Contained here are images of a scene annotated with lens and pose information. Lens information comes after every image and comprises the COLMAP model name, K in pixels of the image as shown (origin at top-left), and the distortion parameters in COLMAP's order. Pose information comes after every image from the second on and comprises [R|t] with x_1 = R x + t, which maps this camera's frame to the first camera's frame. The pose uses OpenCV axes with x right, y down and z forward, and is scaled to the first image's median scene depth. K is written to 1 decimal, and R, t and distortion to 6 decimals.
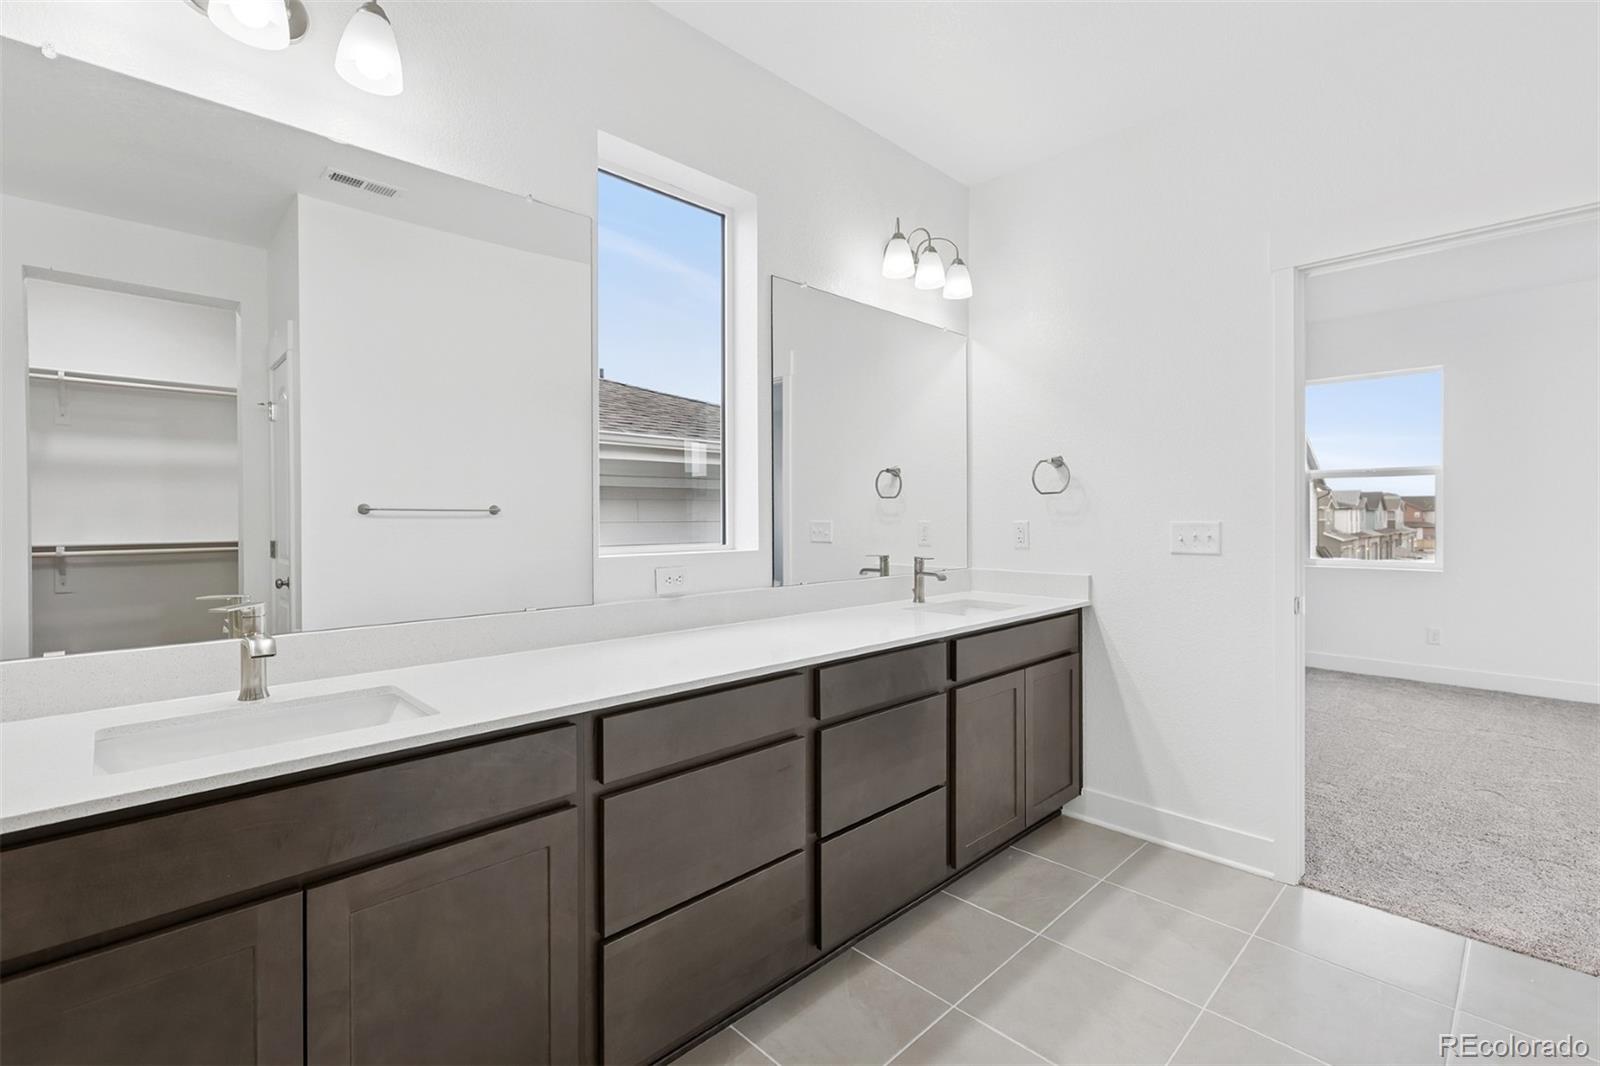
lens RADIAL K [[727.4, 0, 801.3], [0, 727.4, 530.7], [0, 0, 1]] dist [0.004671, 0.000808]
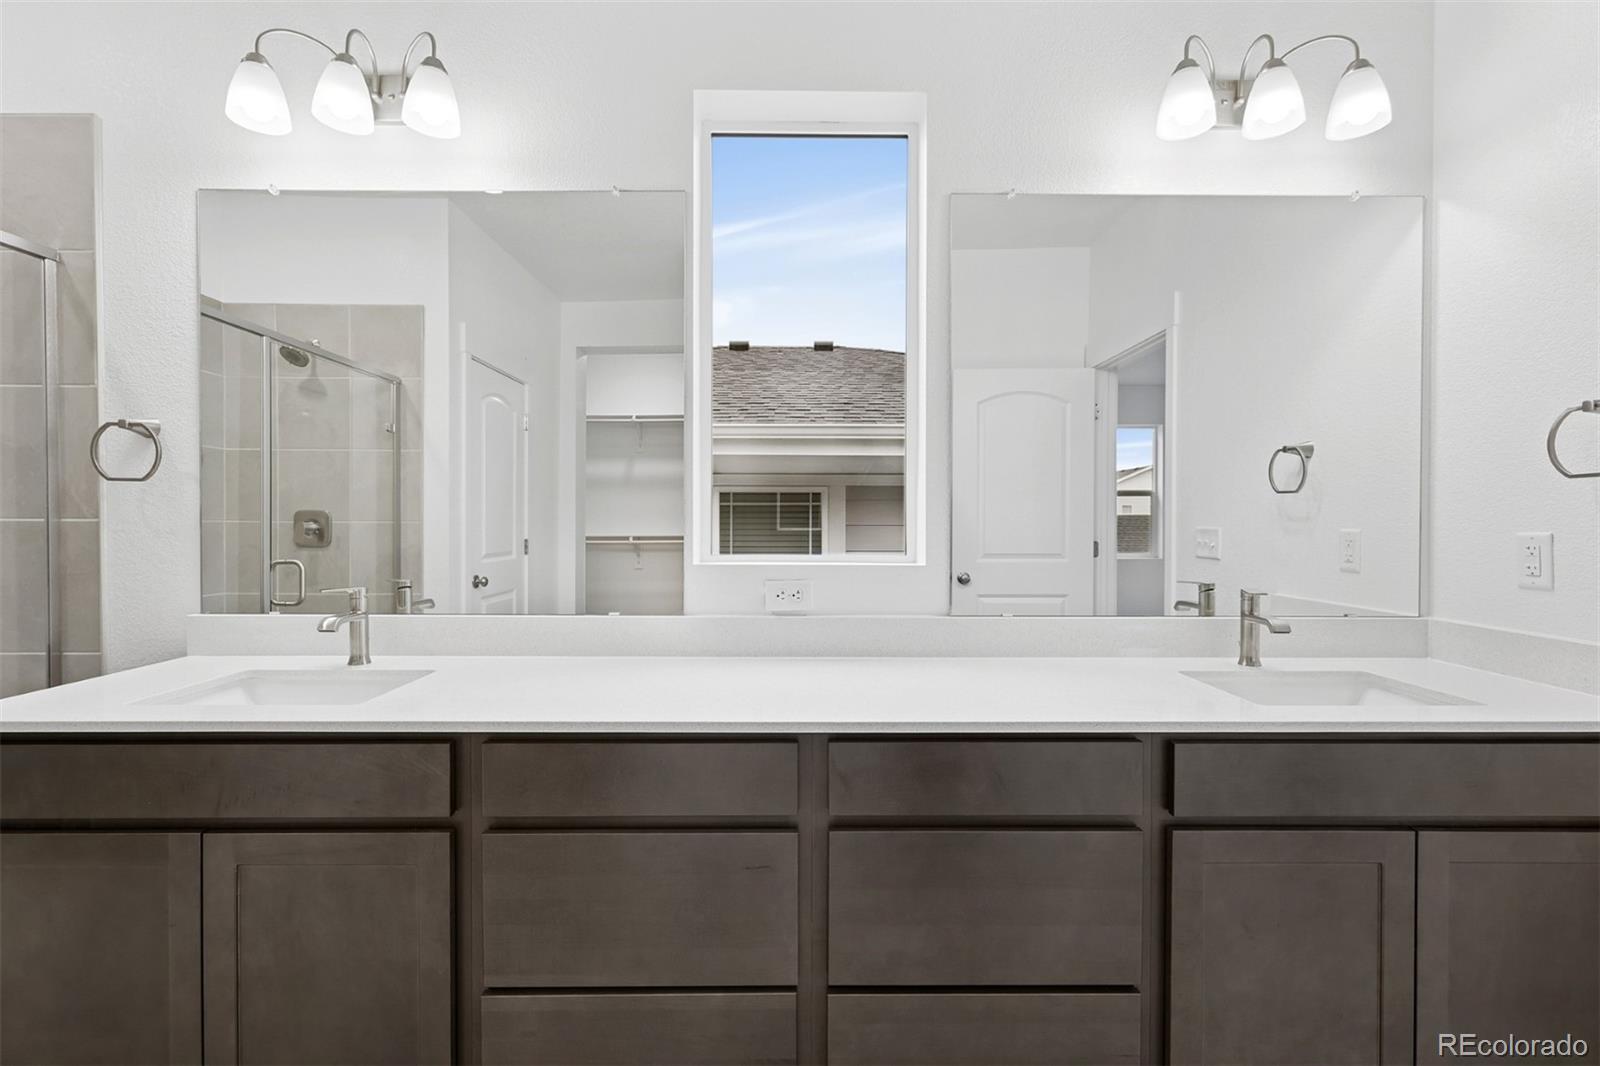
lens RADIAL K [[727.4, 0, 809.7], [0, 727.4, 530.7], [0, 0, 1]] dist [0.004671, 0.000808]
pose [[0.713559, 0.016392, -0.700404, 0.322282], [-0.019214, 0.999808, 0.003825, -0.007745], [0.700332, 0.010728, 0.713737, 0.319099]]
